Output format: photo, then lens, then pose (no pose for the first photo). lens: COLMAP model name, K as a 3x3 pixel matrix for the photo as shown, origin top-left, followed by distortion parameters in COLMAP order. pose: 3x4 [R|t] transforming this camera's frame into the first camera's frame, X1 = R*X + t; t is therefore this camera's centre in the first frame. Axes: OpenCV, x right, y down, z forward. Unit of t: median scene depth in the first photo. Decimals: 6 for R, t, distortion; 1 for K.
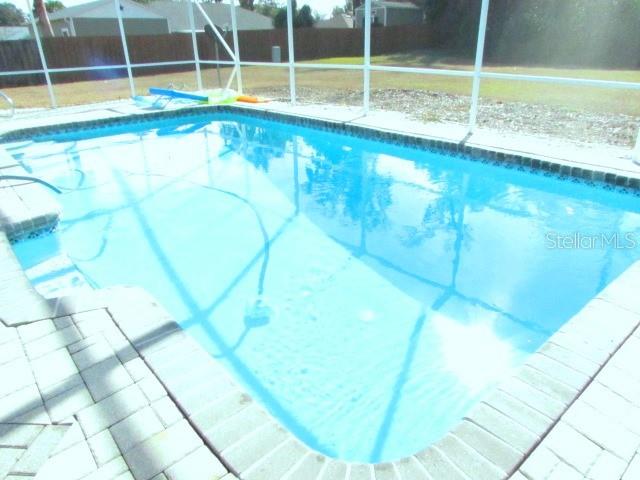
lens RADIAL K [[449.1, 0, 319.7], [0, 449.1, 238.8], [0, 0, 1]] dist [-0.038468, 0.006765]
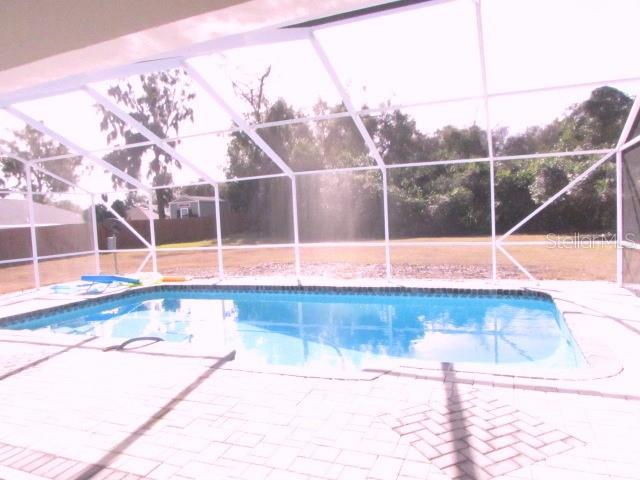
lens RADIAL K [[449.1, 0, 322.0], [0, 449.1, 240.8], [0, 0, 1]] dist [-0.038468, 0.006765]
pose [[0.894322, -0.048506, 0.444787, -0.411184], [0.213339, 0.920052, -0.328619, 0.058312], [-0.393287, 0.388781, 0.833171, -0.144841]]
